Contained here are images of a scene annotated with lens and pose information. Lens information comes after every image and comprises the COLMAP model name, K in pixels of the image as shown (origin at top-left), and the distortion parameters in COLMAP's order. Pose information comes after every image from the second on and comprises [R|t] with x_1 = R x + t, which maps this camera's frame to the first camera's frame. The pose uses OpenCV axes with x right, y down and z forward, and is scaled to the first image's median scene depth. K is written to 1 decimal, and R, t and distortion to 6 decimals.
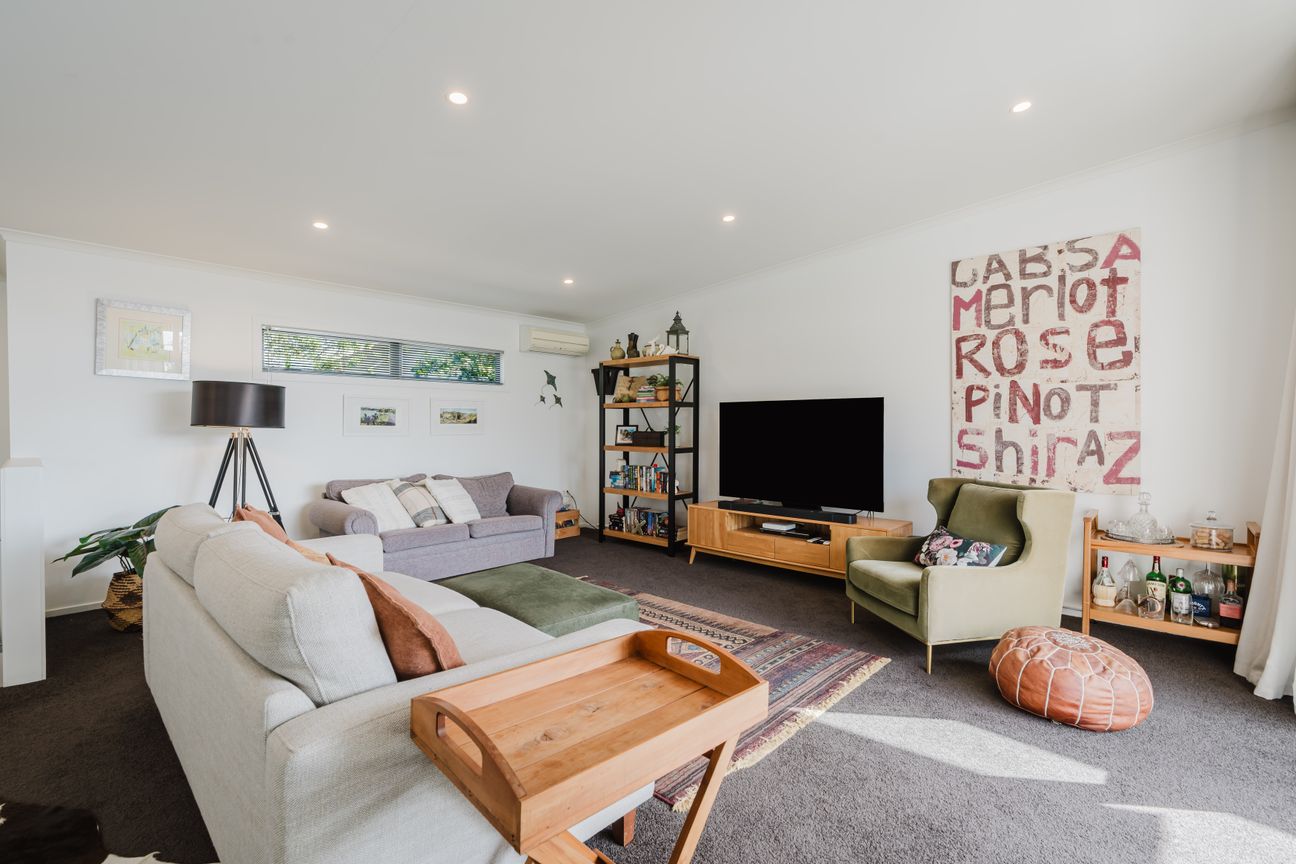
lens RADIAL K [[578.4, 0, 646.4], [0, 578.4, 434.4], [0, 0, 1]] dist [-0.008890, 0.000717]
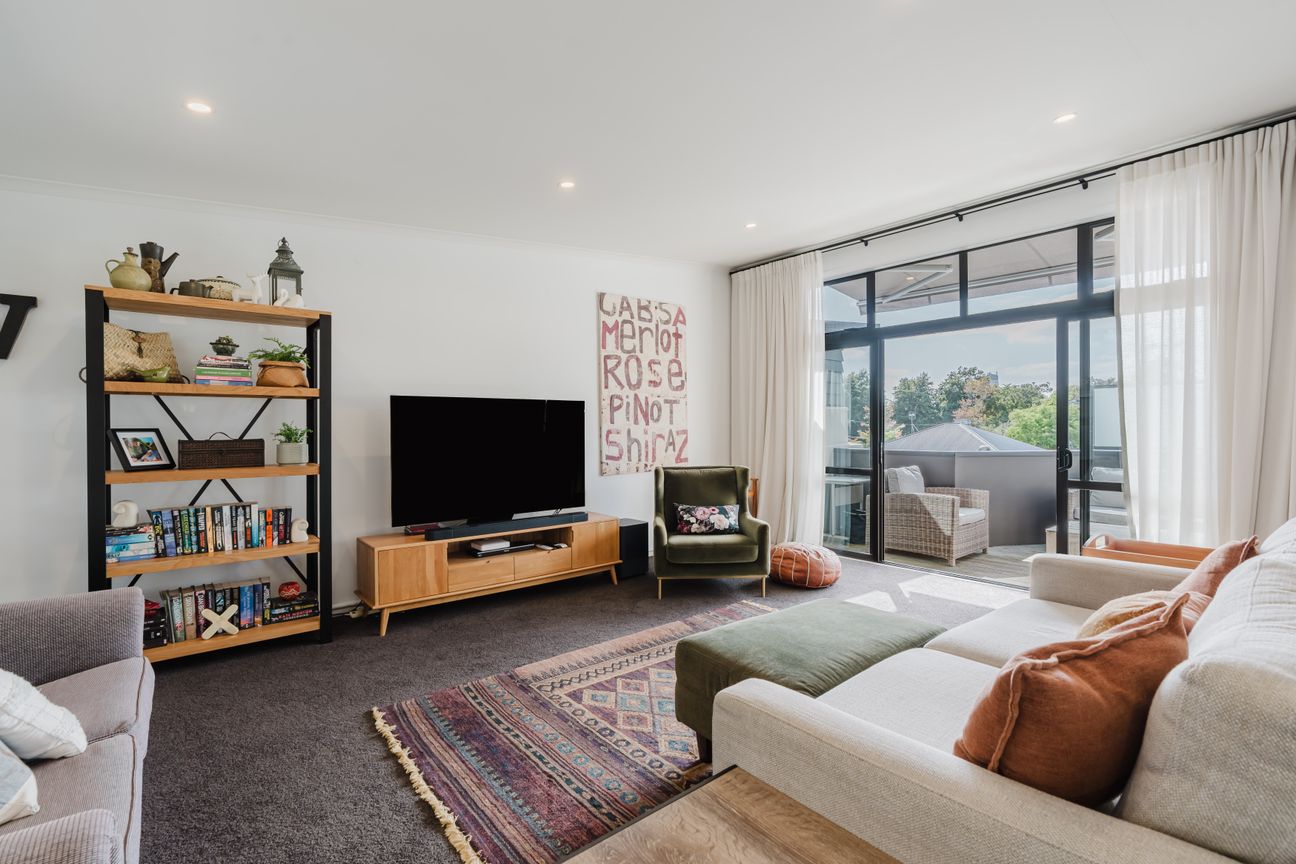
lens RADIAL K [[578.4, 0, 646.4], [0, 578.4, 434.4], [0, 0, 1]] dist [-0.008890, 0.000717]
pose [[0.124482, -0.013693, 0.992127, -0.720166], [0.021704, 0.999703, 0.011075, -0.011317], [-0.991985, 0.020155, 0.124742, 0.812616]]
